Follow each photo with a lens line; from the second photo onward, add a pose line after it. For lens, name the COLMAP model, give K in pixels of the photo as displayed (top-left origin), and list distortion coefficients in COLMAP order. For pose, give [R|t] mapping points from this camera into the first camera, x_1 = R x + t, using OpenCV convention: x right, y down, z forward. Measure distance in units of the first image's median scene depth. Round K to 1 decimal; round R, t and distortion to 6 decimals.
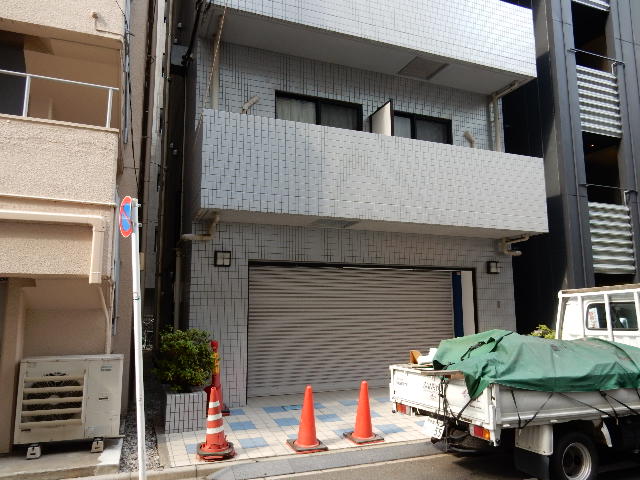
lens RADIAL K [[470.8, 0, 320.0], [0, 470.8, 240.0], [0, 0, 1]] dist [-0.007272, 0.010536]
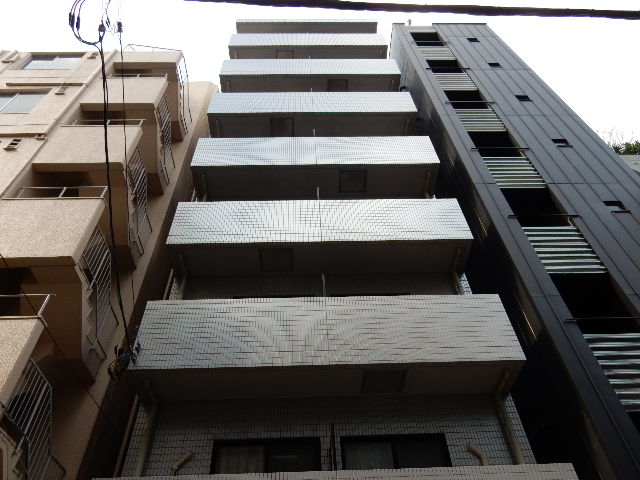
lens RADIAL K [[470.8, 0, 320.0], [0, 470.8, 240.0], [0, 0, 1]] dist [-0.007272, 0.010536]
pose [[0.934877, -0.289892, -0.204858, 0.348612], [0.084189, 0.741722, -0.665402, 0.014791], [0.344843, 0.604822, 0.717825, 0.159200]]
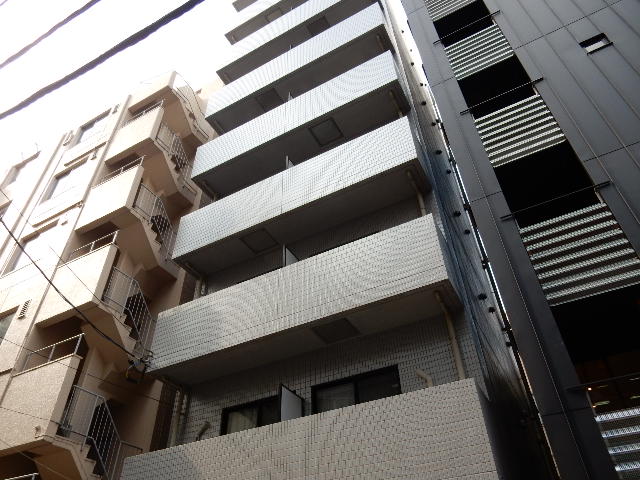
lens RADIAL K [[470.8, 0, 320.0], [0, 470.8, 240.0], [0, 0, 1]] dist [-0.007272, 0.010536]
pose [[0.641447, -0.515455, -0.568201, 0.801524], [0.129175, 0.802641, -0.582307, 0.039507], [0.756214, 0.300122, 0.581435, 0.345846]]
